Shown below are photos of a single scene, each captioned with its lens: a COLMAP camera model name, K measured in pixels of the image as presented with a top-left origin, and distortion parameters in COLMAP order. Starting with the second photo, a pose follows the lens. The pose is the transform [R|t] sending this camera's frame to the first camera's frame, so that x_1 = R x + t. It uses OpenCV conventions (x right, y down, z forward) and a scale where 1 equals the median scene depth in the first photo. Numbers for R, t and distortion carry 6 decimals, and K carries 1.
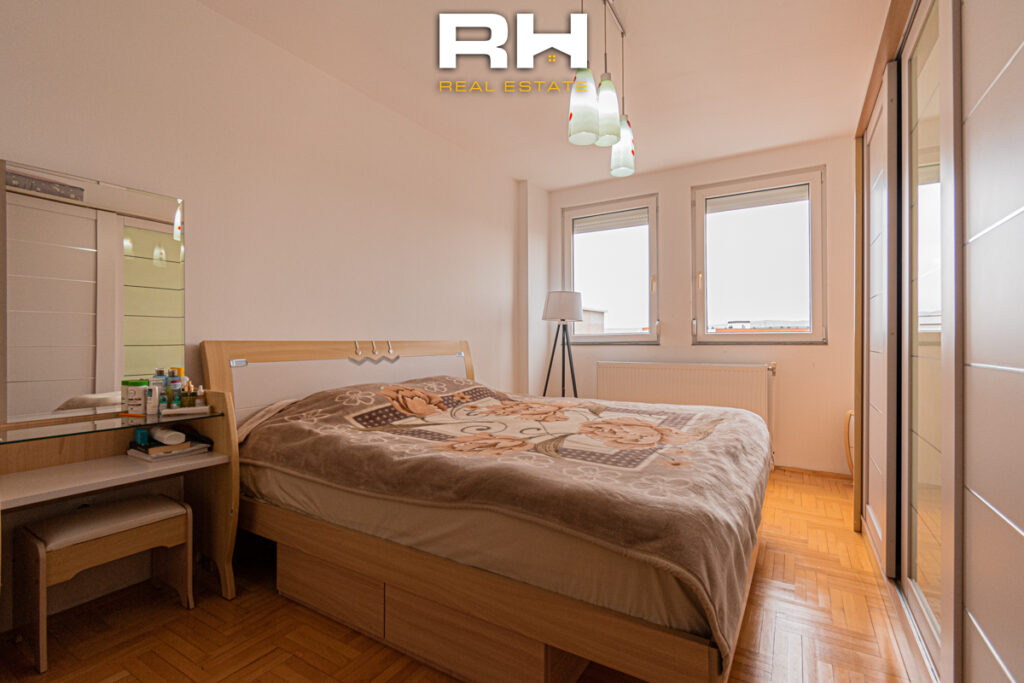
lens RADIAL K [[458.5, 0, 515.8], [0, 458.5, 339.9], [0, 0, 1]] dist [0.002404, 0.000145]
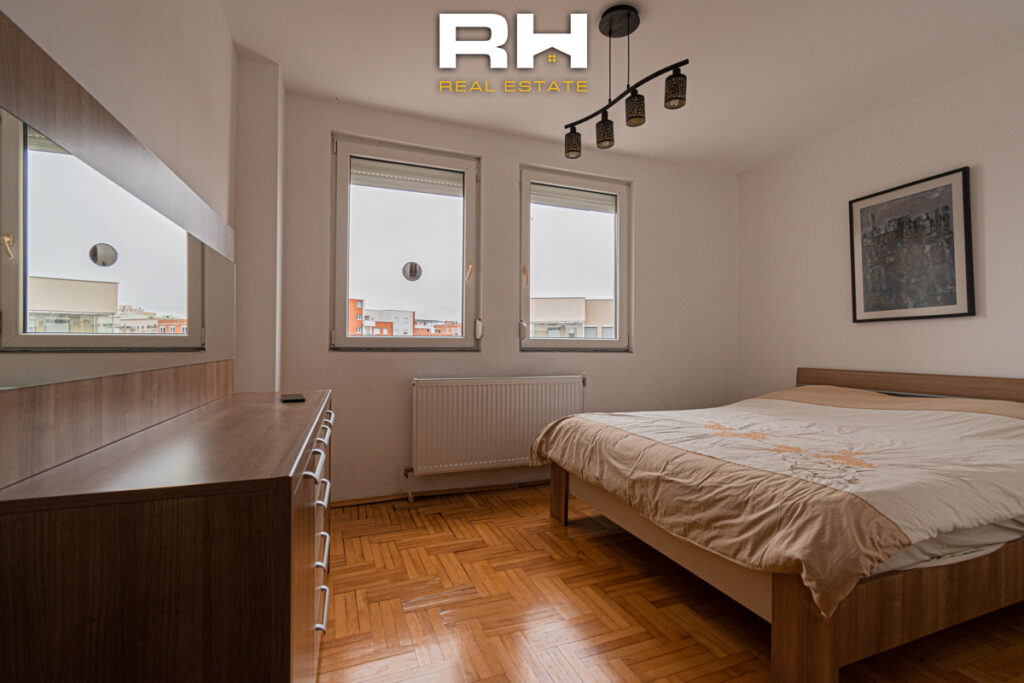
lens RADIAL K [[458.5, 0, 518.2], [0, 458.5, 341.2], [0, 0, 1]] dist [0.002404, 0.000145]
pose [[0.599319, 0.018447, 0.800298, -0.287335], [-0.010106, 0.999829, -0.015477, 0.004699], [-0.800447, 0.001188, 0.599403, 0.495689]]
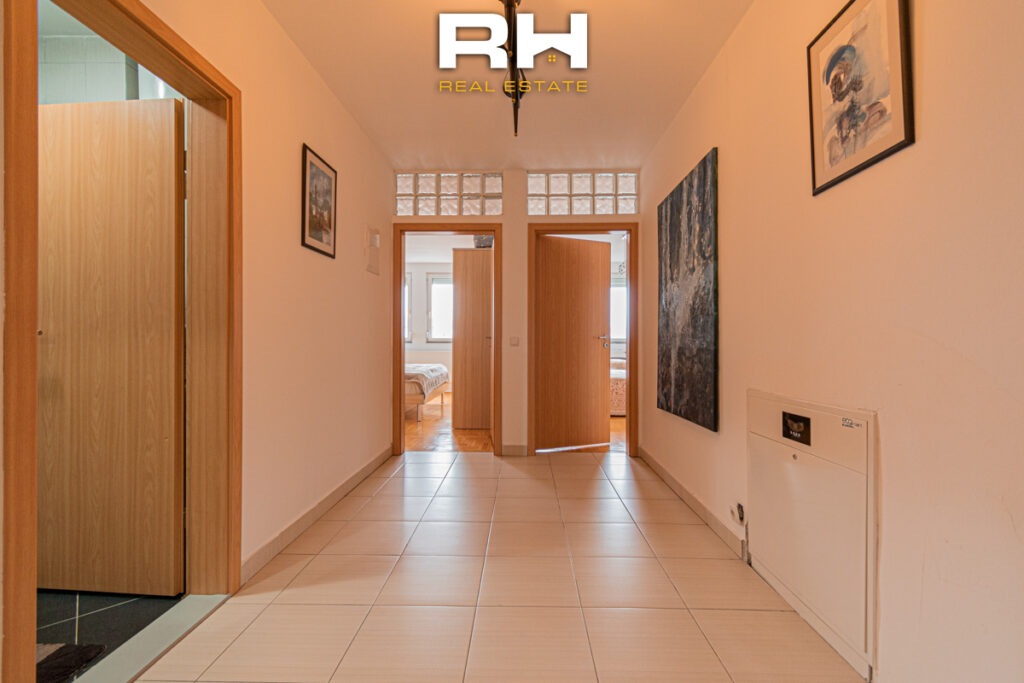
lens RADIAL K [[458.5, 0, 512.5], [0, 458.5, 340.0], [0, 0, 1]] dist [0.002404, 0.000145]
pose [[0.862403, 0.006763, 0.506178, -0.388677], [-0.006769, 0.999975, -0.001828, -0.001187], [-0.506178, -0.001850, 0.862427, -1.152071]]
